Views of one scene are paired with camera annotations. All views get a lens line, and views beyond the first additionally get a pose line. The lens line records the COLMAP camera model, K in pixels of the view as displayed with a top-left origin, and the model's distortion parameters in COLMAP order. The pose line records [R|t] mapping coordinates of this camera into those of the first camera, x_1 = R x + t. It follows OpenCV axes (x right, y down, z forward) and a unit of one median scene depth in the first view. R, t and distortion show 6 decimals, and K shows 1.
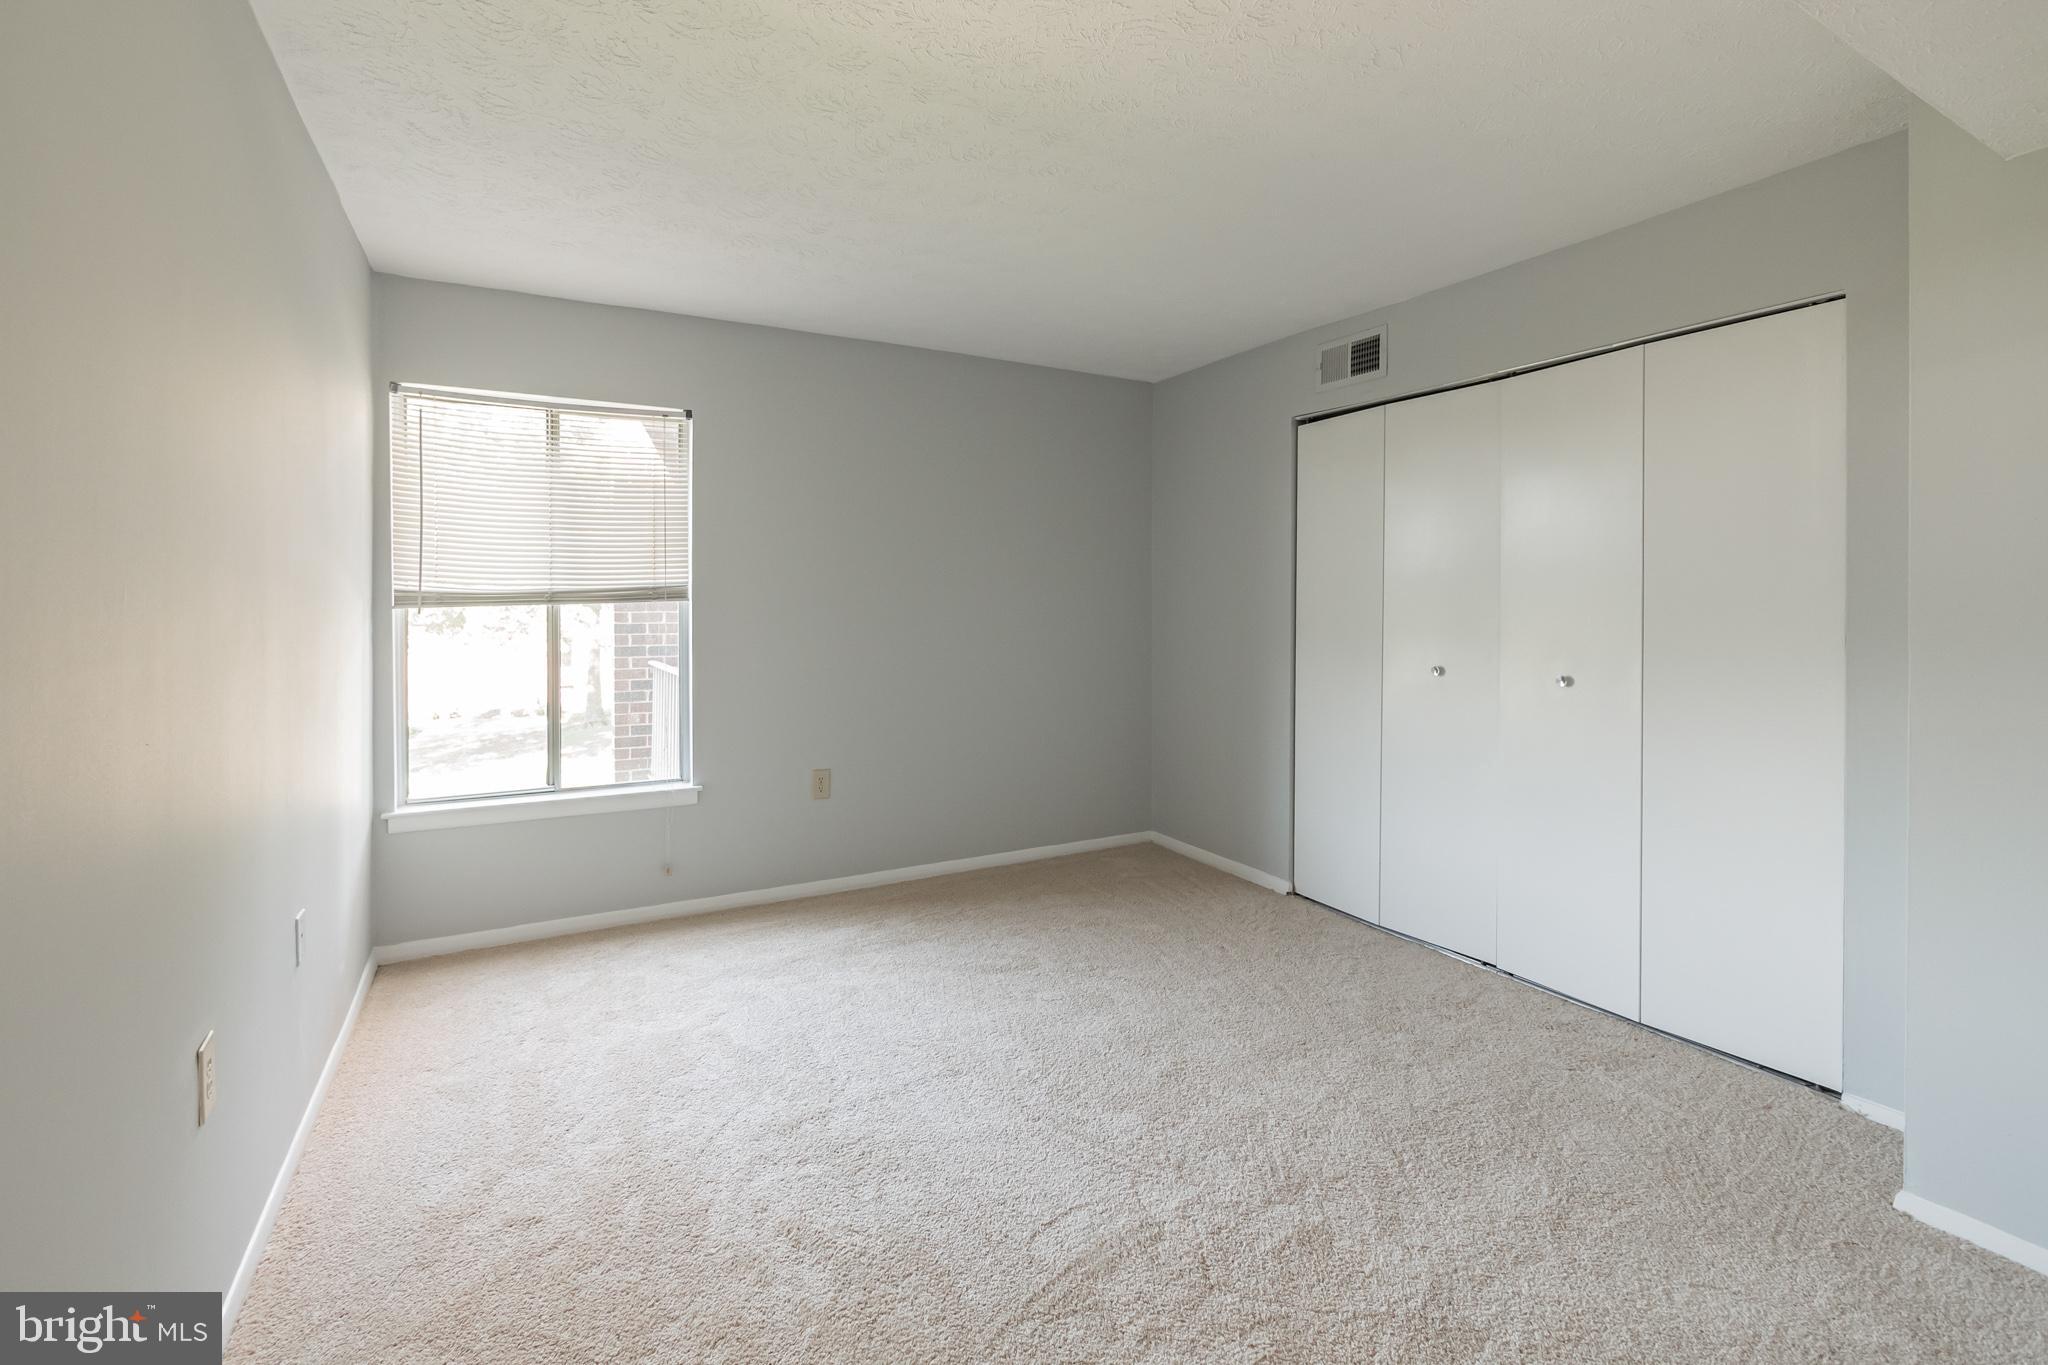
lens RADIAL K [[877.8, 0, 1015.3], [0, 877.8, 661.1], [0, 0, 1]] dist [-0.017802, 0.008377]
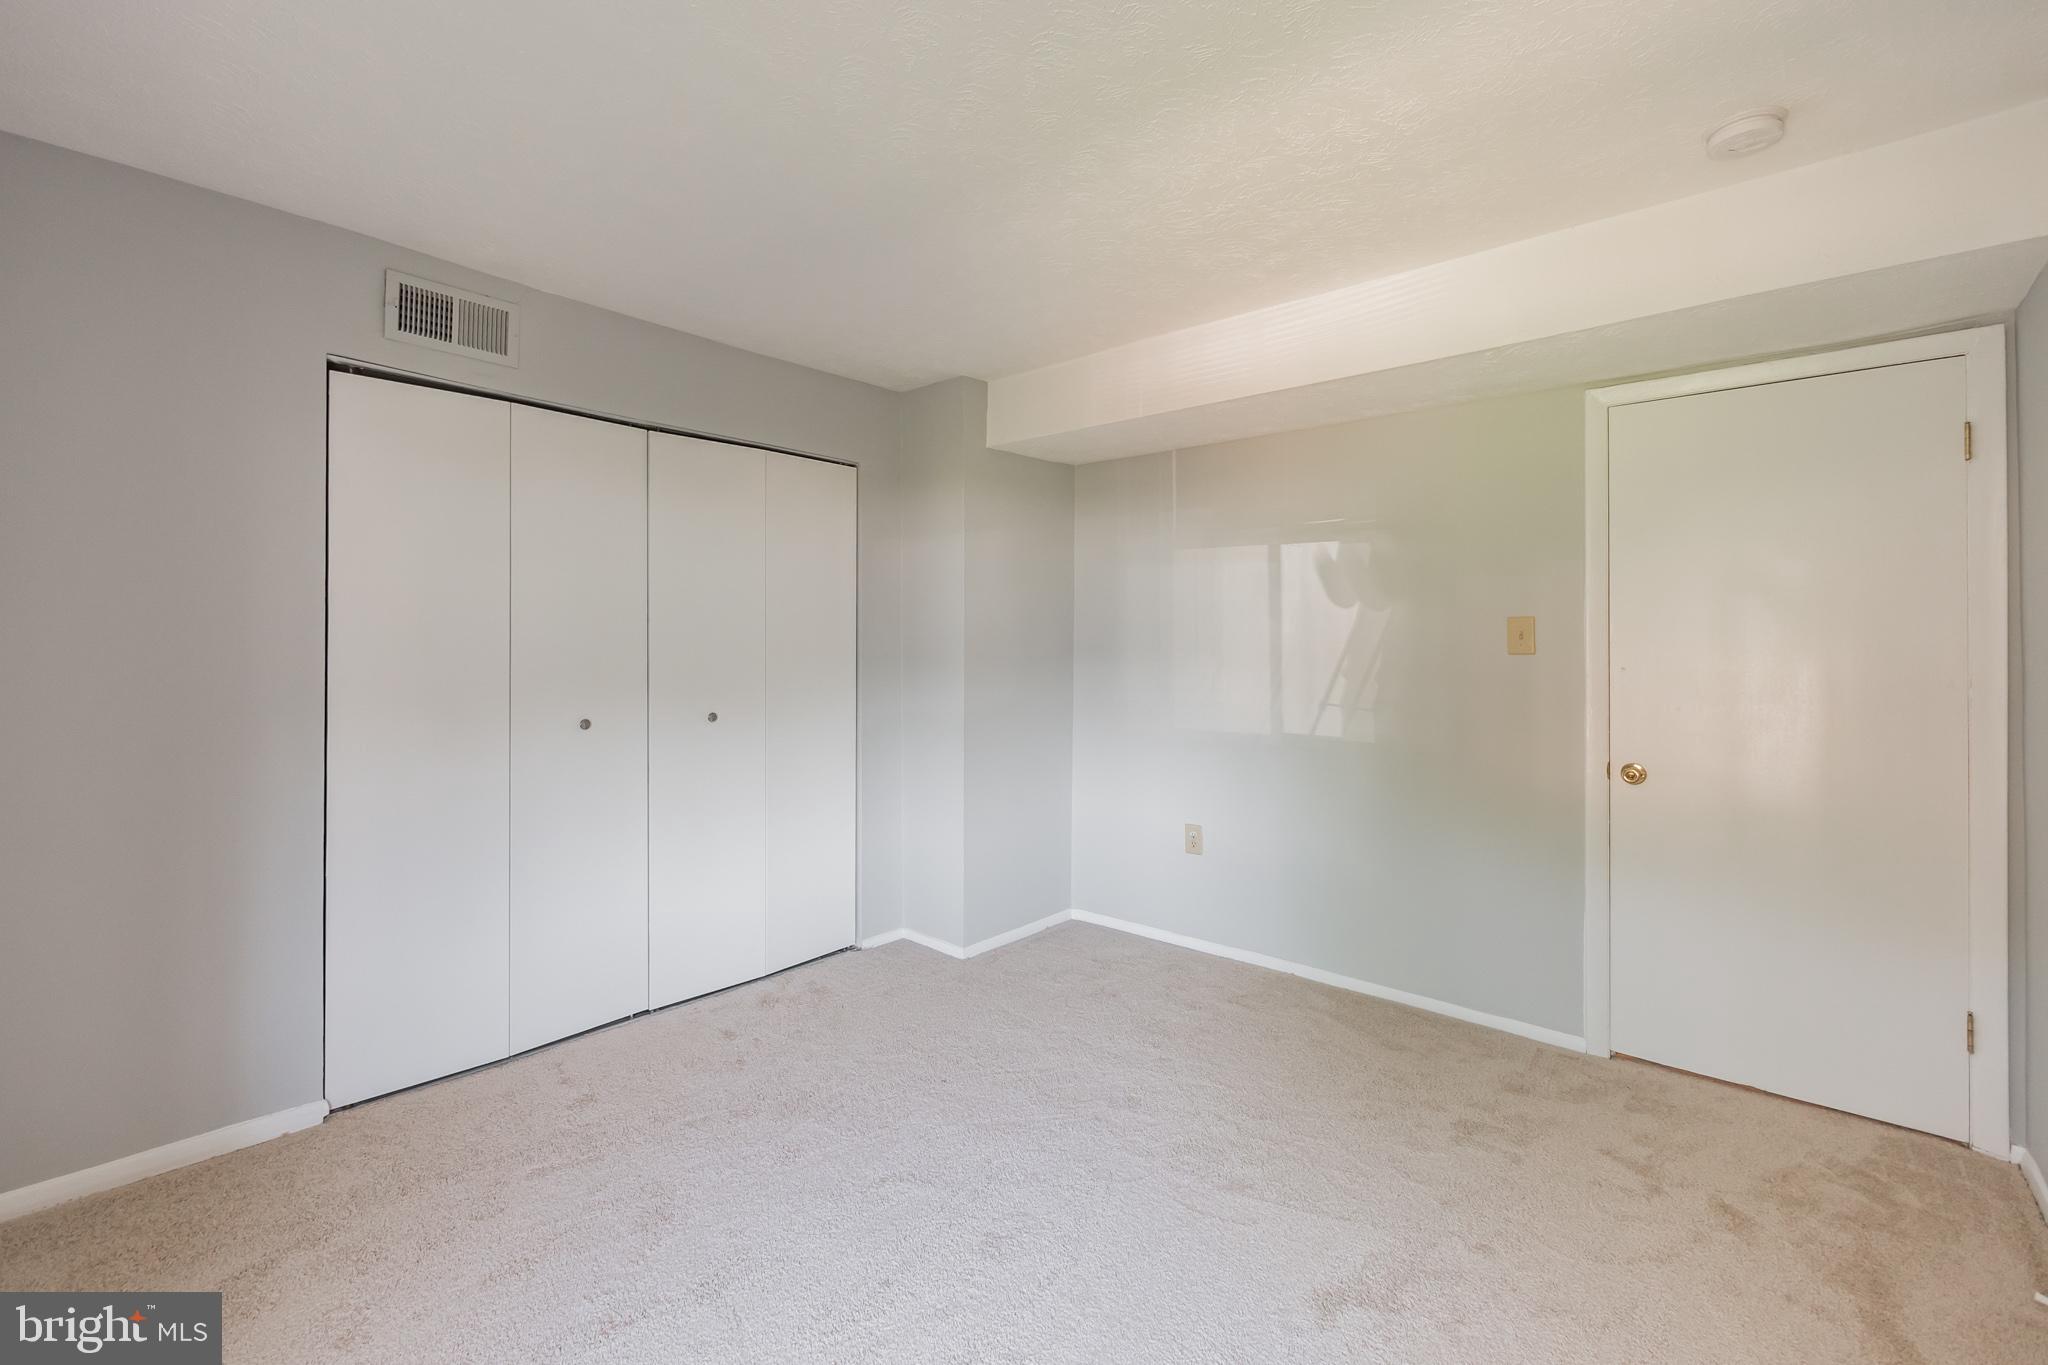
lens RADIAL K [[877.8, 0, 1015.3], [0, 877.8, 661.1], [0, 0, 1]] dist [-0.017802, 0.008377]
pose [[-0.326011, -0.023463, 0.945075, -0.580368], [0.053364, 0.997641, 0.043177, -0.079172], [-0.943859, 0.064509, -0.323990, 0.993454]]
